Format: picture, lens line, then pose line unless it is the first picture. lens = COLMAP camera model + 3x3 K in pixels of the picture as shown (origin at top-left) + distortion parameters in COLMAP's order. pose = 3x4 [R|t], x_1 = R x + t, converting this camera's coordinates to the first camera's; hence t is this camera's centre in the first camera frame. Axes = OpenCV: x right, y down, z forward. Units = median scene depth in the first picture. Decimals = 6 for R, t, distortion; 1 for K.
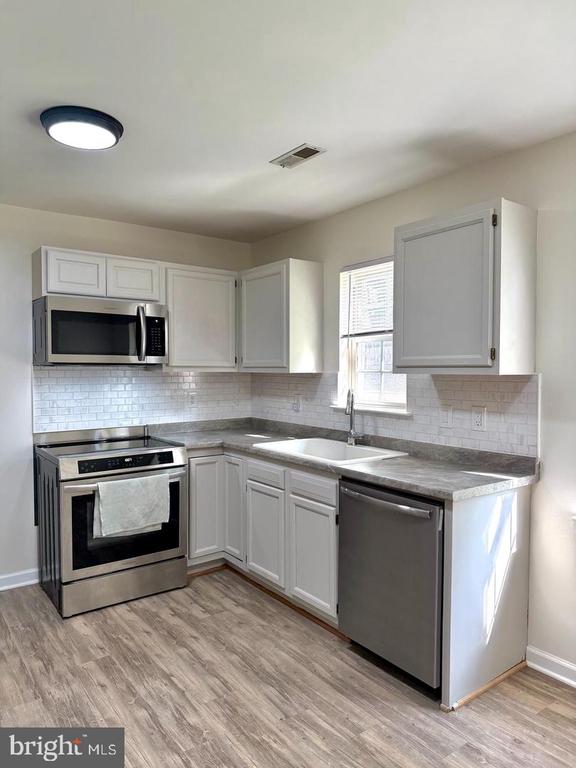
lens RADIAL K [[539.2, 0, 288.0], [0, 539.2, 384.0], [0, 0, 1]] dist [0.053498, -0.079418]
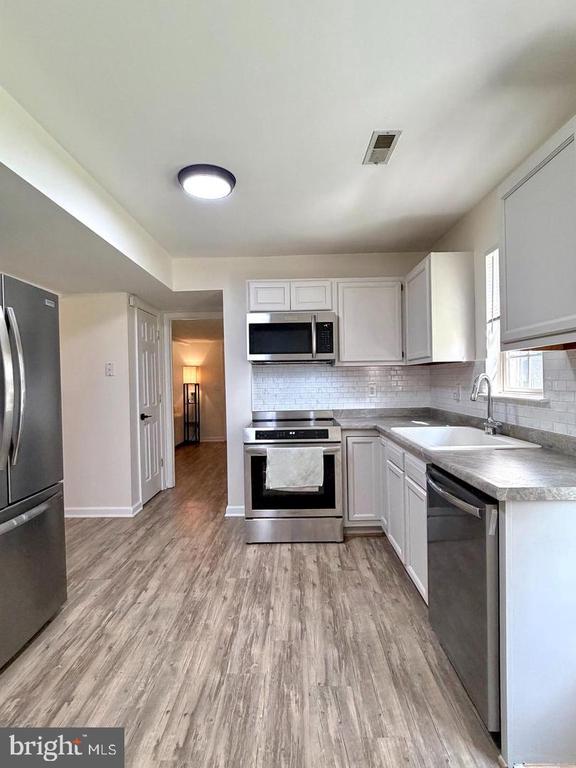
lens RADIAL K [[397.6, 0, 288.9], [0, 397.6, 385.3], [0, 0, 1]] dist [0.004082, 0.000435]
pose [[0.794775, -0.008432, -0.606845, 0.282437], [-0.000270, 0.999898, -0.014248, 0.040421], [0.606903, 0.011488, 0.794693, 0.245763]]
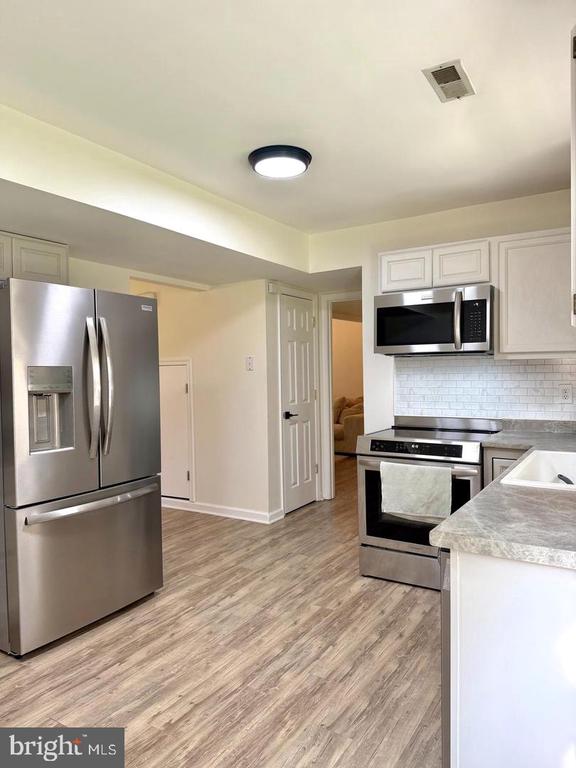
lens RADIAL K [[539.2, 0, 288.0], [0, 539.2, 384.0], [0, 0, 1]] dist [0.053498, -0.079418]
pose [[0.370091, 0.017938, -0.928822, 0.570217], [-0.014740, 0.999801, 0.013435, 0.013007], [0.928879, 0.008719, 0.370282, 0.411591]]
